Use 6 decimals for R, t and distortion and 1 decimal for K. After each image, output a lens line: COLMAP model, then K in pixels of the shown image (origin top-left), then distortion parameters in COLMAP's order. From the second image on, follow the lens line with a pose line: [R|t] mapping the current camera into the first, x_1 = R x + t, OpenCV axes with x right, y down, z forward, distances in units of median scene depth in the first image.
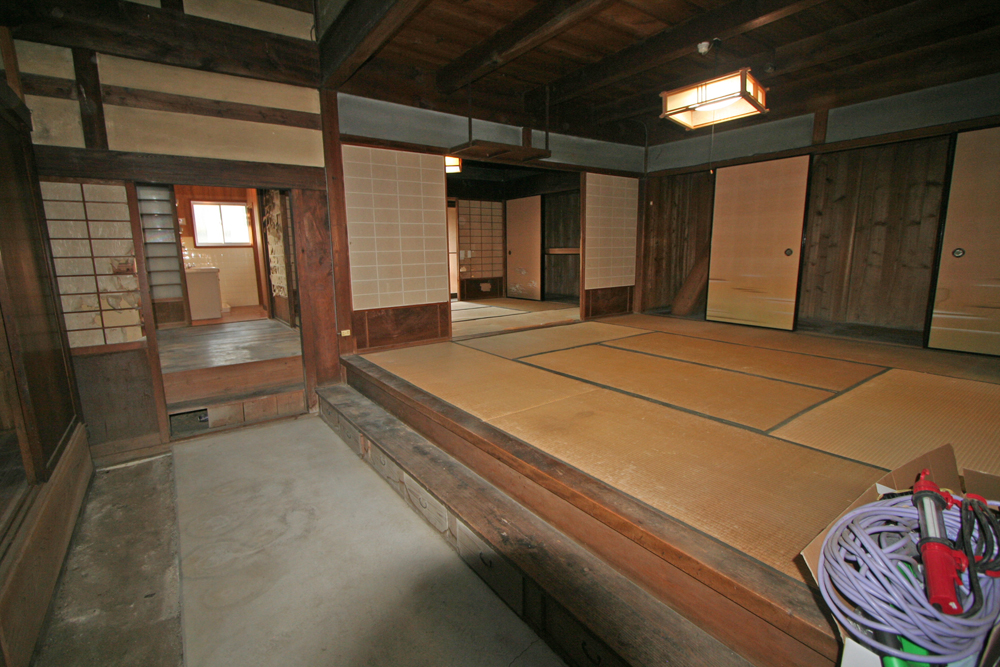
lens RADIAL K [[461.2, 0, 496.1], [0, 461.2, 331.9], [0, 0, 1]] dist [-0.017578, -0.000006]
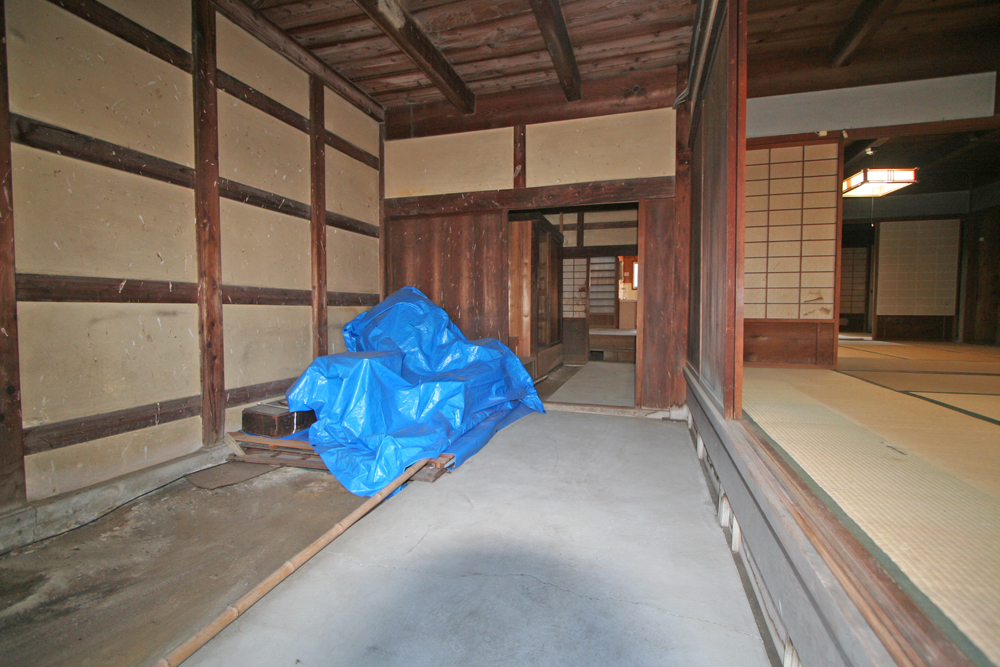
lens RADIAL K [[461.2, 0, 496.1], [0, 461.2, 331.9], [0, 0, 1]] dist [-0.017578, -0.000006]
pose [[0.597847, 0.058335, -0.799485, 0.652966], [-0.151201, 0.987652, -0.041002, 0.182587], [0.787221, 0.145396, 0.599285, -0.605115]]
